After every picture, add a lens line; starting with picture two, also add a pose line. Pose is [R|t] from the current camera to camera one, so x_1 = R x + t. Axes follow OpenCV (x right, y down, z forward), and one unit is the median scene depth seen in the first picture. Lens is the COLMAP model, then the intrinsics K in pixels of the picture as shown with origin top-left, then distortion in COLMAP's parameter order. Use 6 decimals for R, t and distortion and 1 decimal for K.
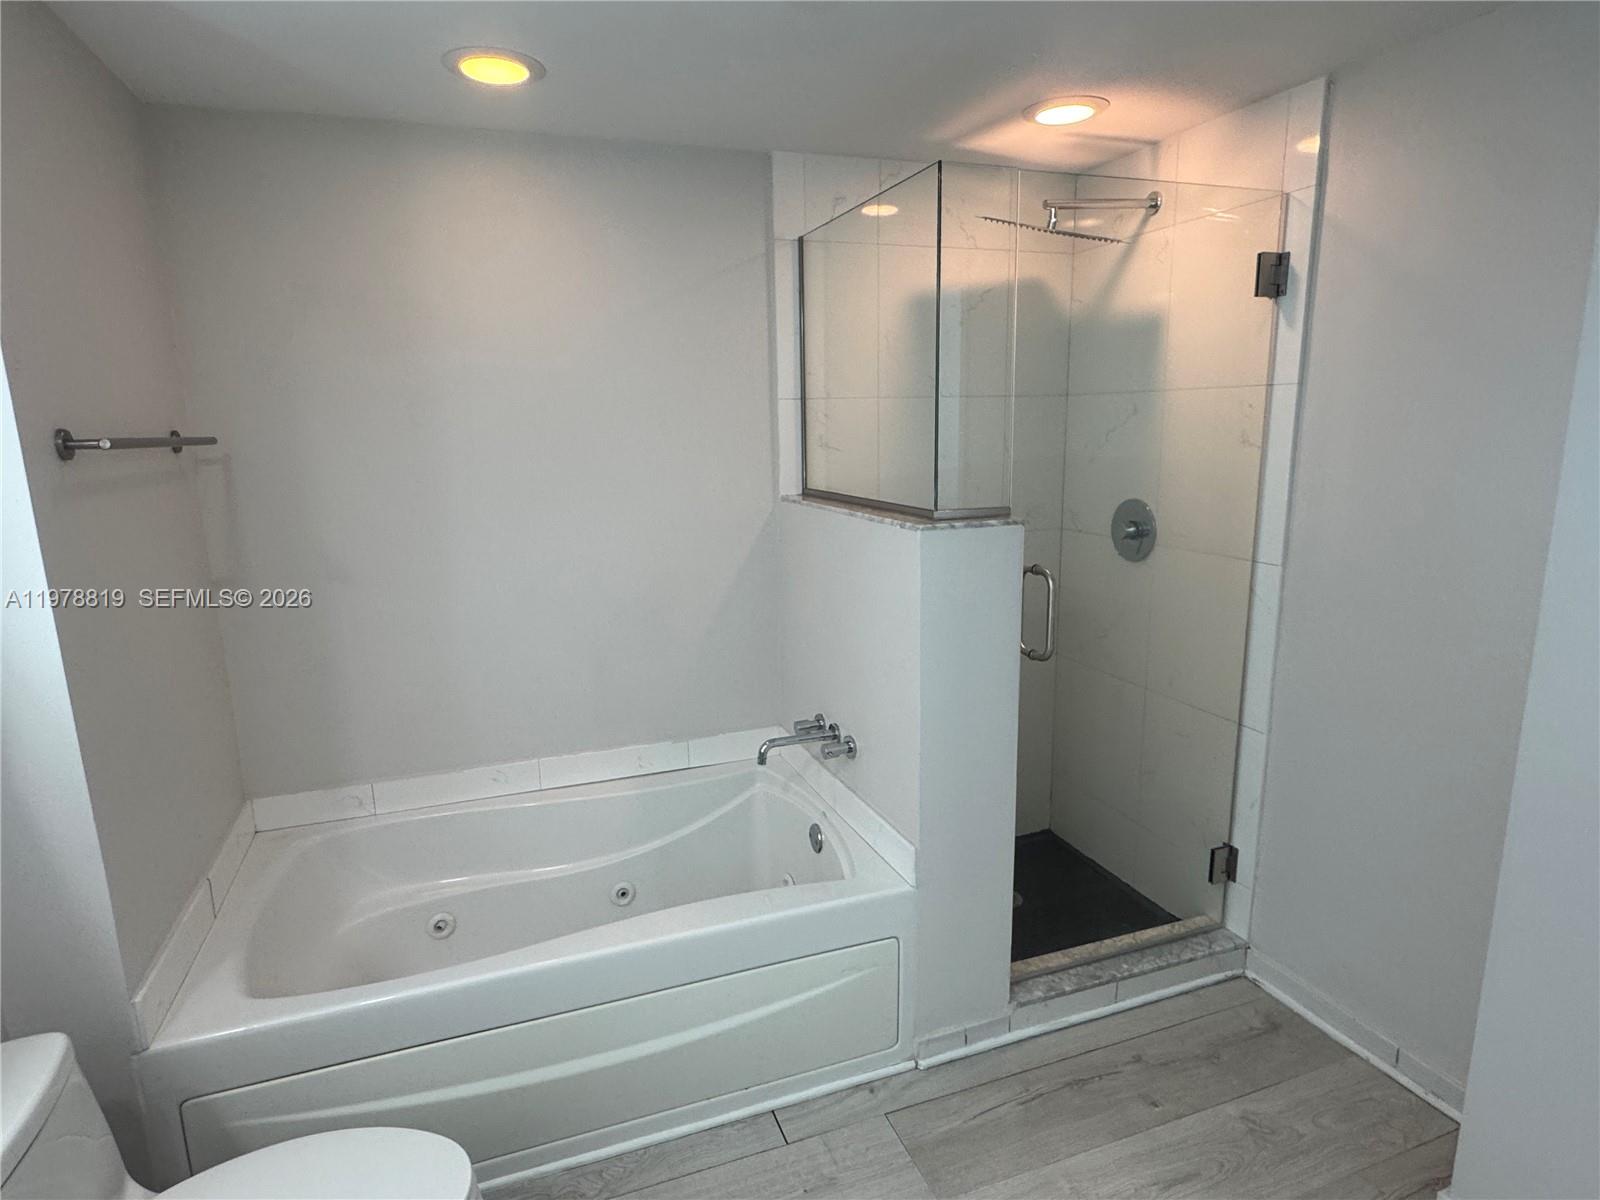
lens RADIAL K [[894.1, 0, 800.0], [0, 894.1, 600.0], [0, 0, 1]] dist [-0.002071, -0.000719]
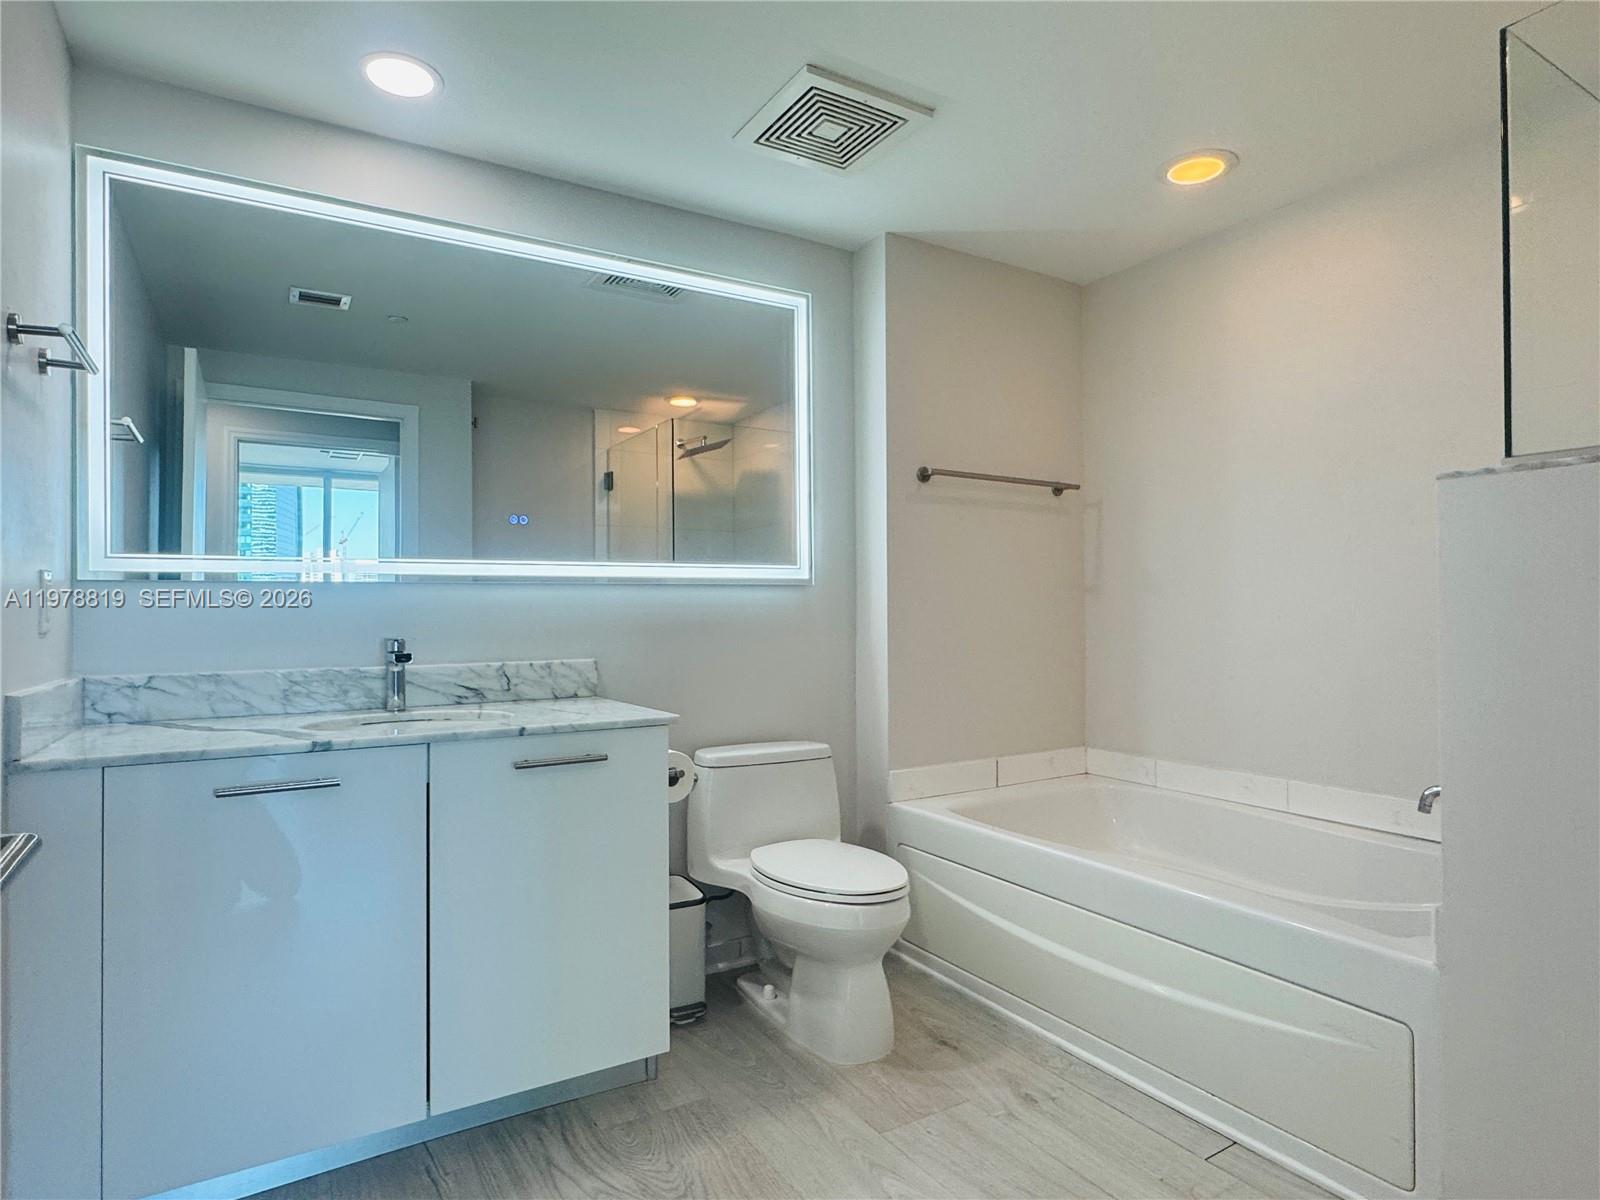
lens RADIAL K [[894.1, 0, 800.0], [0, 894.1, 600.0], [0, 0, 1]] dist [-0.002071, -0.000719]
pose [[0.207105, 0.008294, -0.978284, 0.741297], [-0.194603, 0.980331, -0.032887, 0.153258], [0.958769, 0.197187, 0.204645, 0.292019]]
